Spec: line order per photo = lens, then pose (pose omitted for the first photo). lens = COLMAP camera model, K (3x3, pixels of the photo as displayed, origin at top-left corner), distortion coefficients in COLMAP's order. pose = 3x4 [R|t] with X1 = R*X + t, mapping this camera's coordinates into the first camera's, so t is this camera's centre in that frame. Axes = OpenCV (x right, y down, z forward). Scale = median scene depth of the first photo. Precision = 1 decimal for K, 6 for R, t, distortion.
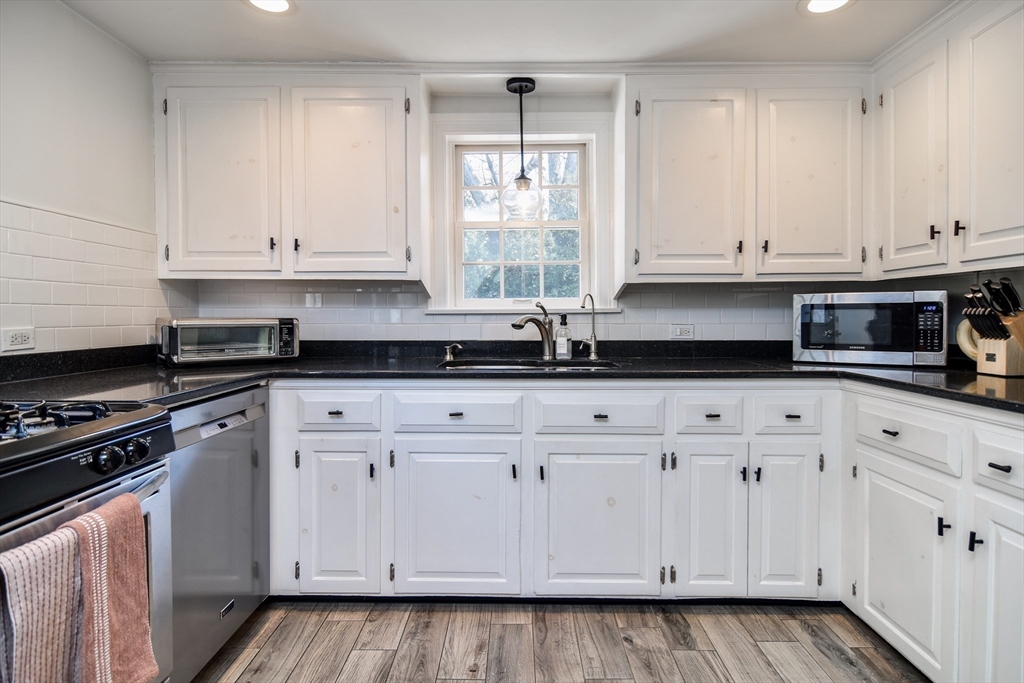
lens RADIAL K [[548.1, 0, 510.1], [0, 548.1, 338.7], [0, 0, 1]] dist [0.012344, -0.013928]
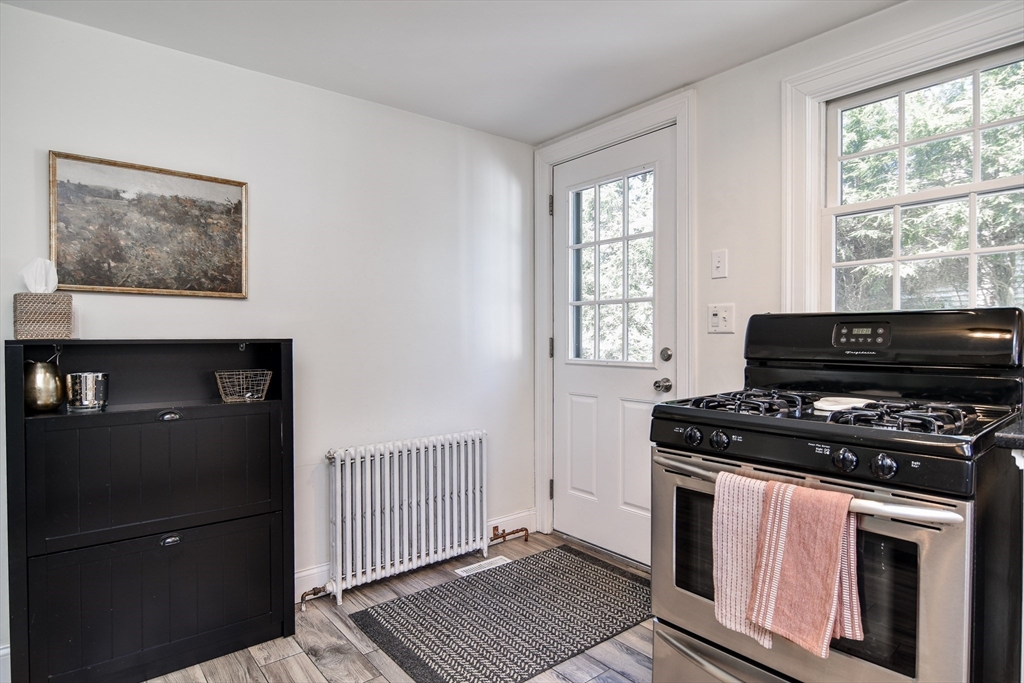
lens RADIAL K [[548.1, 0, 510.1], [0, 548.1, 338.7], [0, 0, 1]] dist [0.012344, -0.013928]
pose [[-0.761539, 0.003881, -0.648107, 0.159438], [-0.020413, 0.999342, 0.029969, -0.015571], [0.647797, 0.036052, -0.760959, 0.407991]]
